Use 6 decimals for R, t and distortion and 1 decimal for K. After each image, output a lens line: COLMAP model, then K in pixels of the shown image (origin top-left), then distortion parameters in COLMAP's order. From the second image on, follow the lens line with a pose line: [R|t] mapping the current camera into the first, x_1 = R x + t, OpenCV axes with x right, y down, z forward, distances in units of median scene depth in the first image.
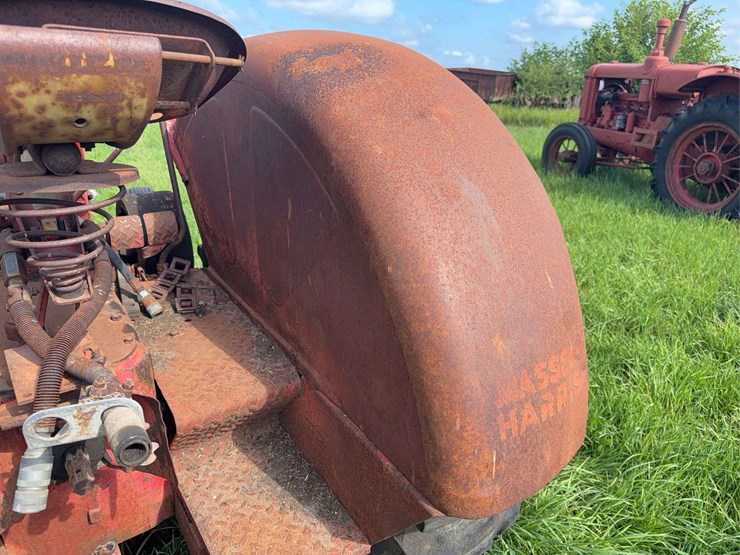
lens RADIAL K [[521.3, 0, 370.6], [0, 521.3, 286.2], [0, 0, 1]] dist [0.079117, -0.075371]
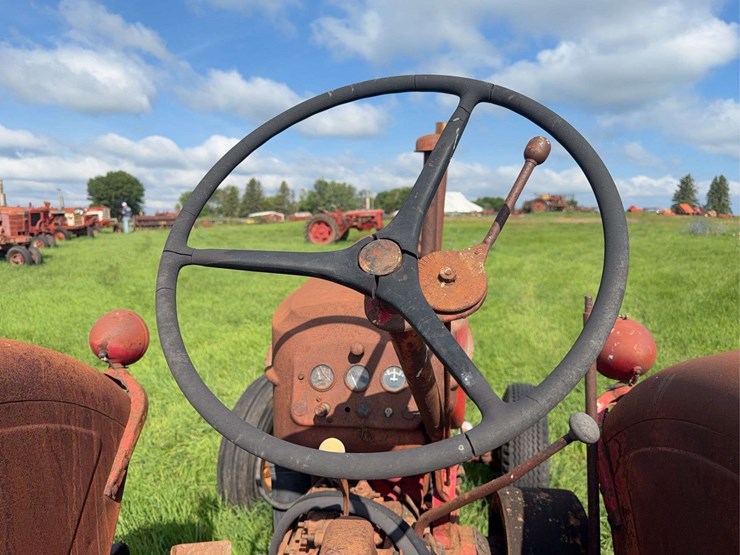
lens RADIAL K [[531.9, 0, 371.9], [0, 531.9, 279.6], [0, 0, 1]] dist [0.058589, -0.082128]
pose [[0.777796, 0.060787, -0.625570, -0.385544], [-0.221334, 0.958045, -0.182099, -0.526671], [0.588255, 0.280096, 0.758618, 0.649769]]
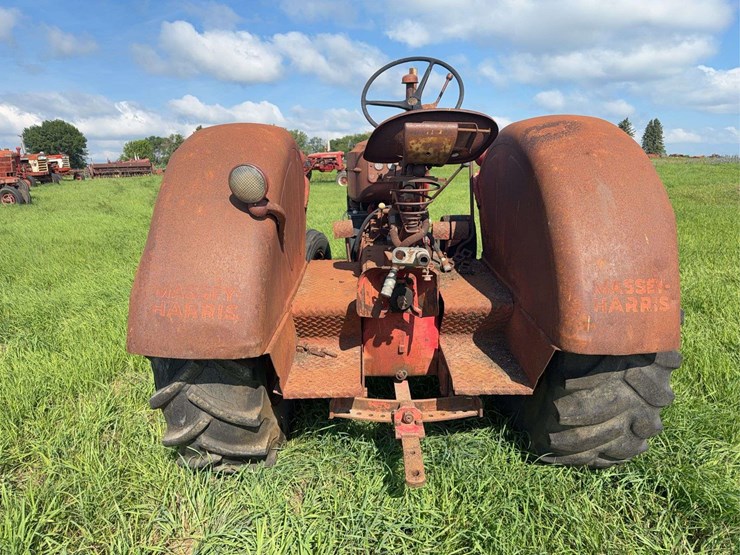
lens RADIAL K [[516.2, 0, 370.0], [0, 516.2, 277.5], [0, 0, 1]] dist [0.006349, 0.000741]
pose [[0.825375, 0.099471, -0.555753, 0.574108], [-0.184987, 0.977666, -0.099746, 0.481756], [0.533419, 0.185135, 0.825342, -0.950404]]
